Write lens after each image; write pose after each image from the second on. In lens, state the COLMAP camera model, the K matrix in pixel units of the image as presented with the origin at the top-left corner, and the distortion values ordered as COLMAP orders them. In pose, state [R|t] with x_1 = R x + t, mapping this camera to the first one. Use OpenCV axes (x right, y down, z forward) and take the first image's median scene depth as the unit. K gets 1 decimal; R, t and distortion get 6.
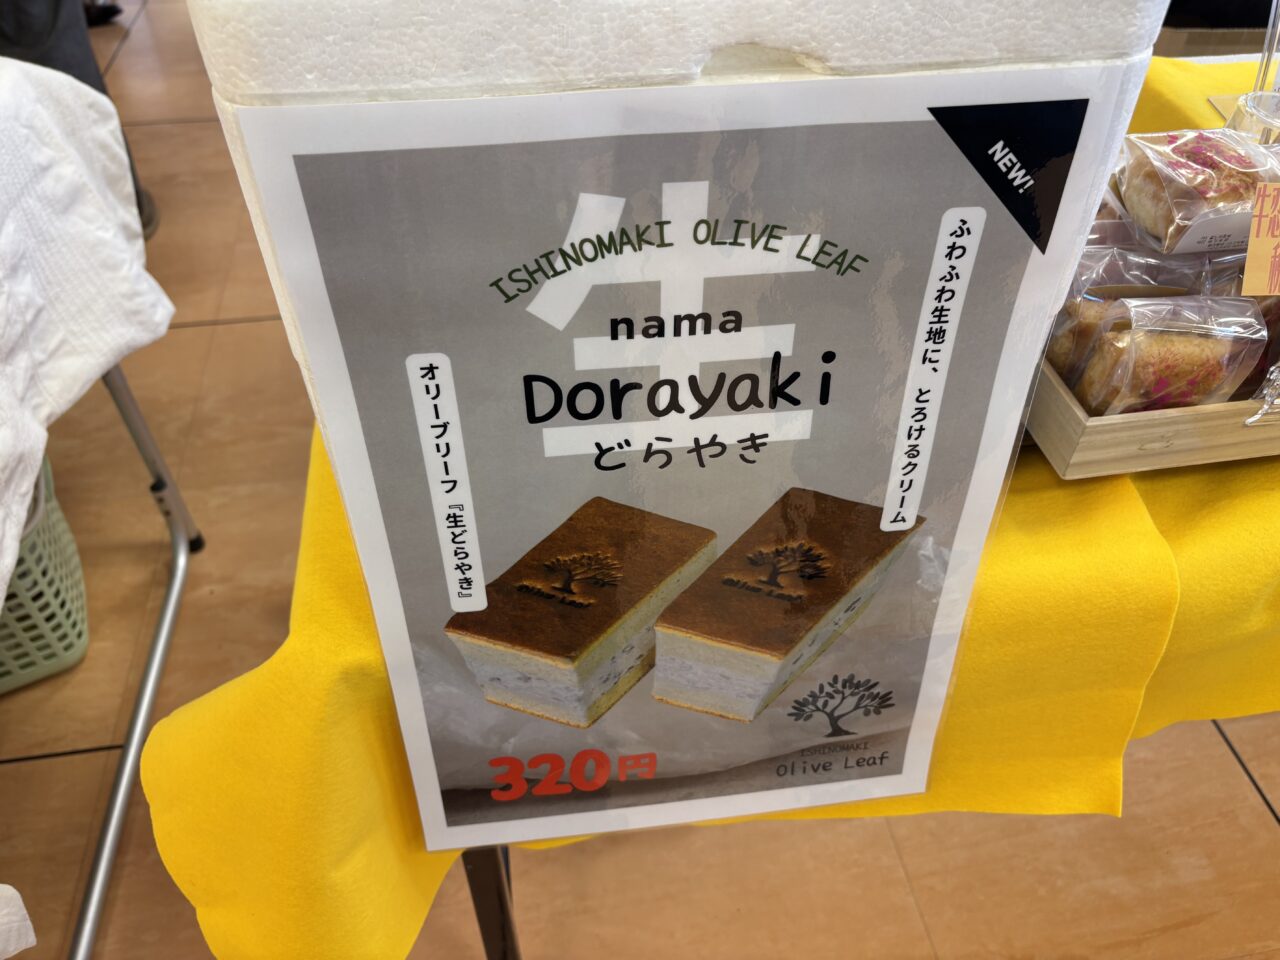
lens RADIAL K [[970.6, 0, 642.7], [0, 970.6, 487.1], [0, 0, 1]] dist [0.004283, -0.002459]
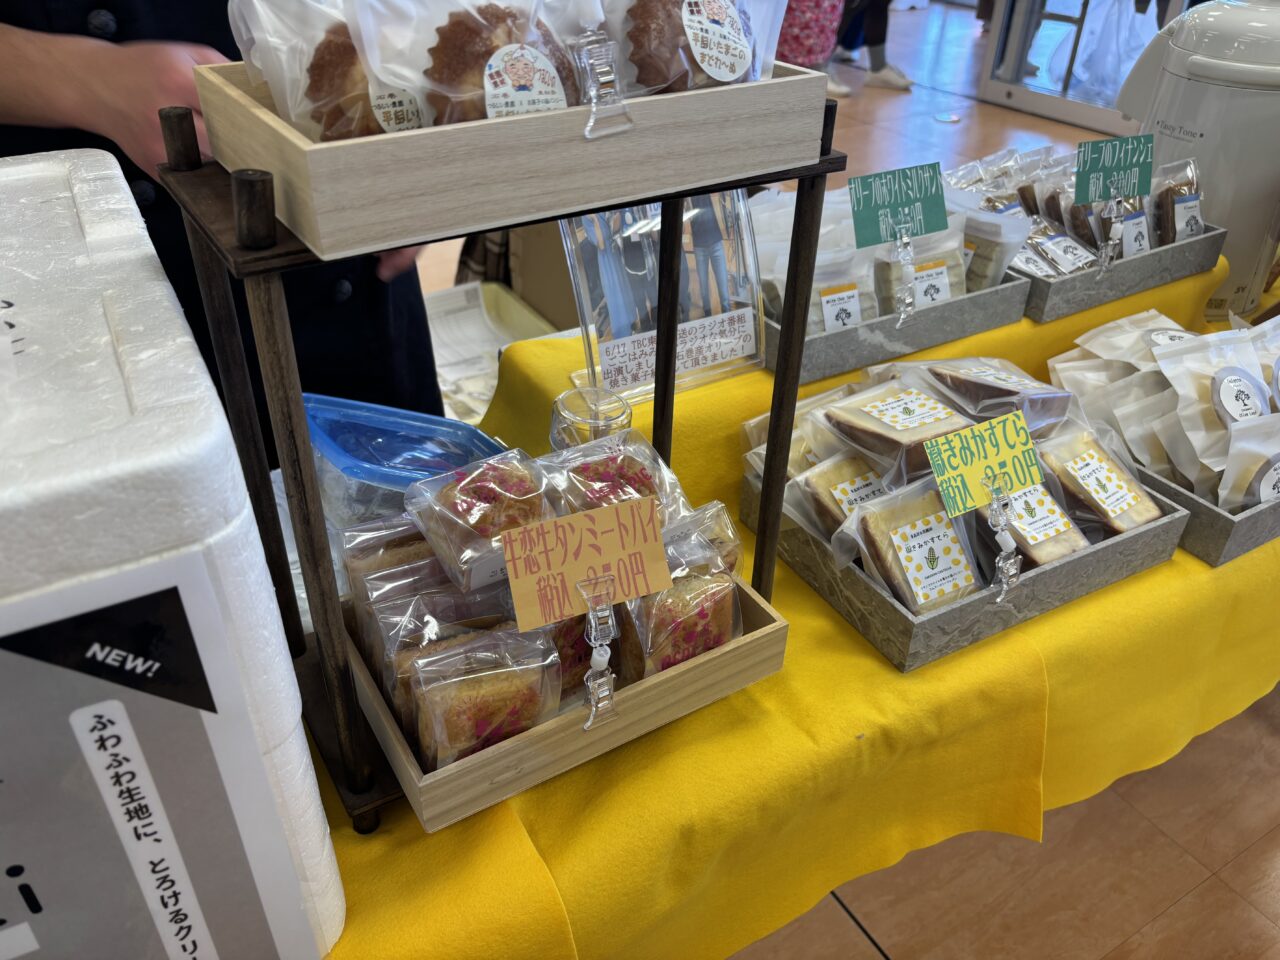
lens RADIAL K [[970.6, 0, 632.8], [0, 970.6, 472.0], [0, 0, 1]] dist [0.004283, -0.002459]
pose [[0.929049, -0.201224, 0.310447, 0.506517], [0.256058, 0.955419, -0.147003, -0.204648], [-0.267026, 0.216065, 0.939155, -0.066088]]
